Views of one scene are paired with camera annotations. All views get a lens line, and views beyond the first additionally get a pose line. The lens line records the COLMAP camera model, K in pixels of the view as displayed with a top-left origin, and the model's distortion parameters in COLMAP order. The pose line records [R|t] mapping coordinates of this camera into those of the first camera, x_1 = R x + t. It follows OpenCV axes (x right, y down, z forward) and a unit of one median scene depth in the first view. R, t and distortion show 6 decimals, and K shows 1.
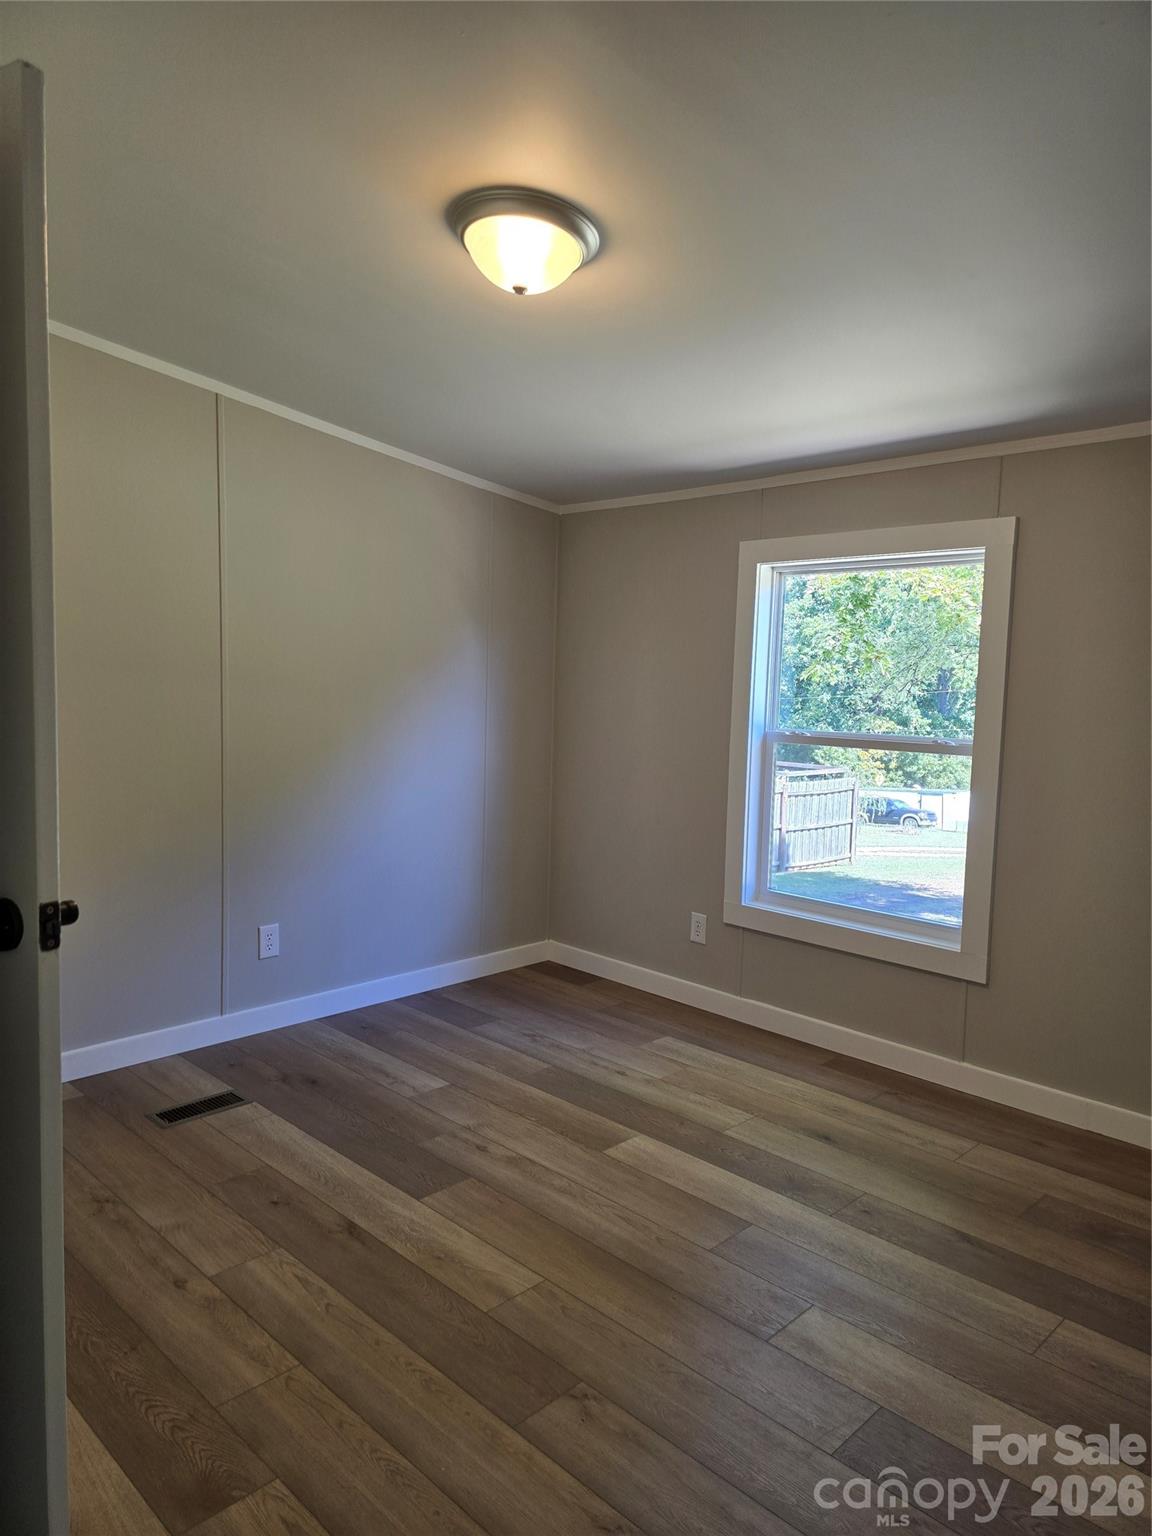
lens RADIAL K [[1041.6, 0, 570.0], [0, 1041.6, 758.1], [0, 0, 1]] dist [0.053533, -0.041056]
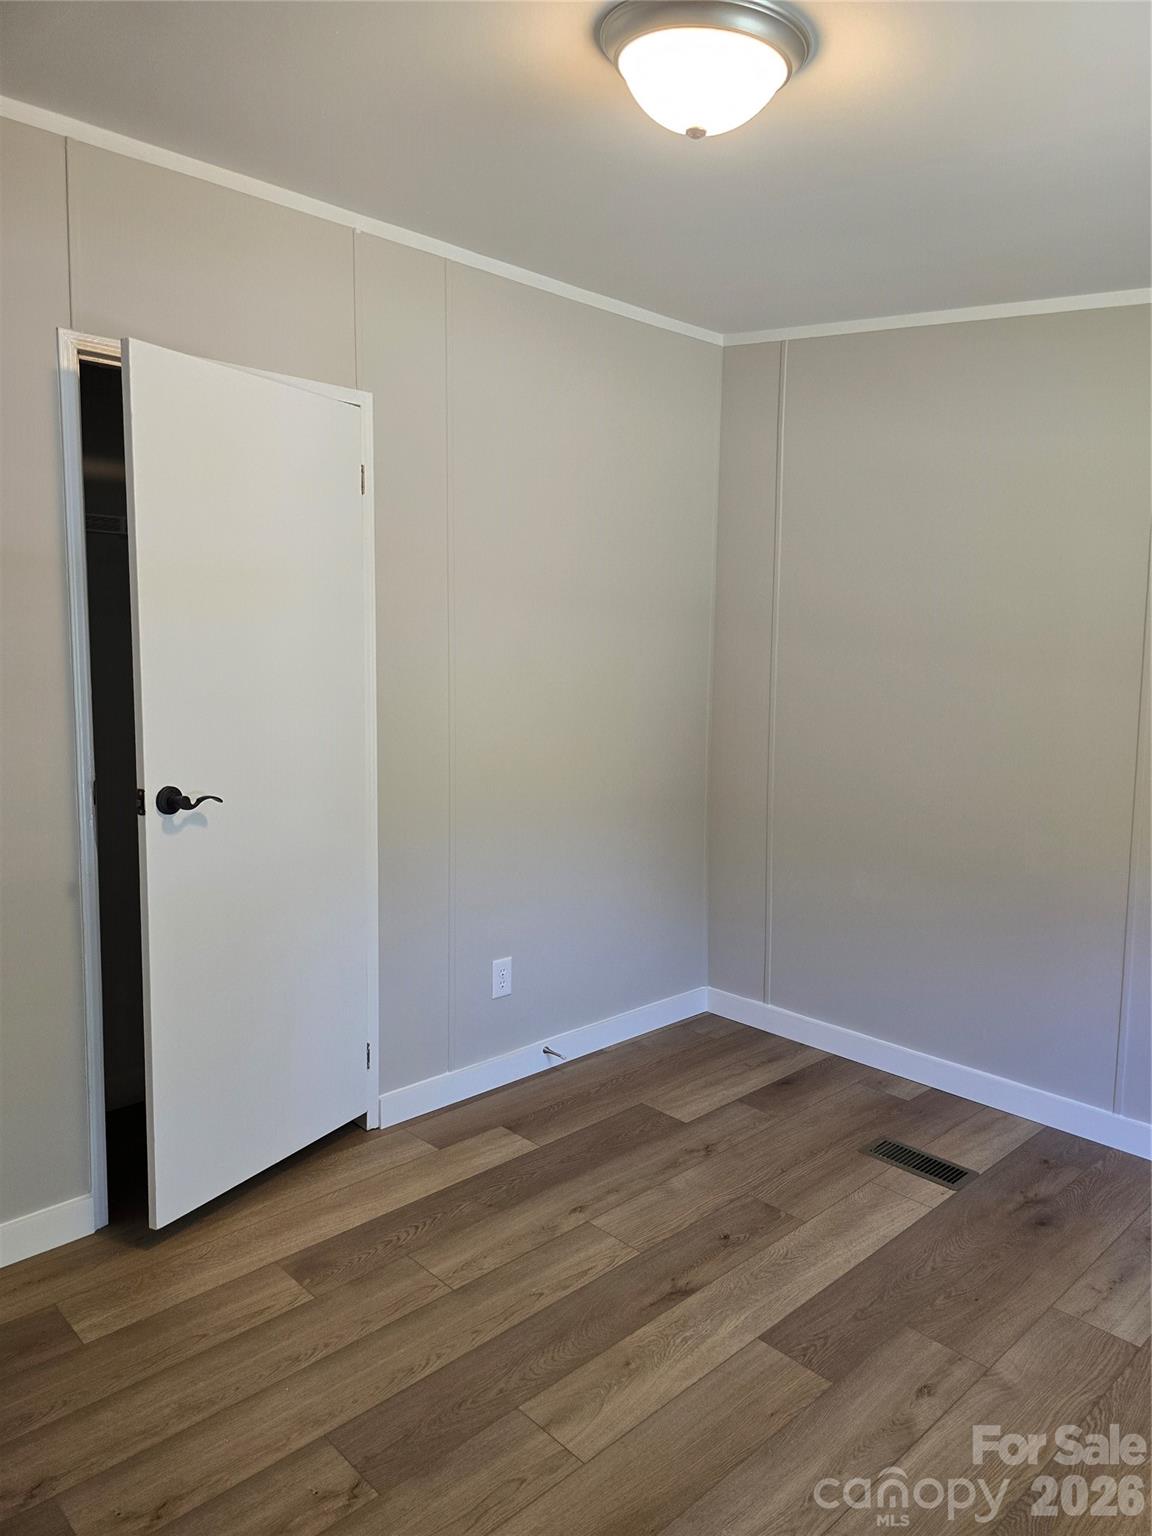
lens RADIAL K [[1041.6, 0, 576.5], [0, 1041.6, 764.9], [0, 0, 1]] dist [0.053533, -0.041056]
pose [[-0.034875, 0.084792, -0.995788, 0.637240], [-0.083652, 0.992650, 0.087455, -0.062323], [0.995885, 0.086349, -0.027526, 0.897790]]
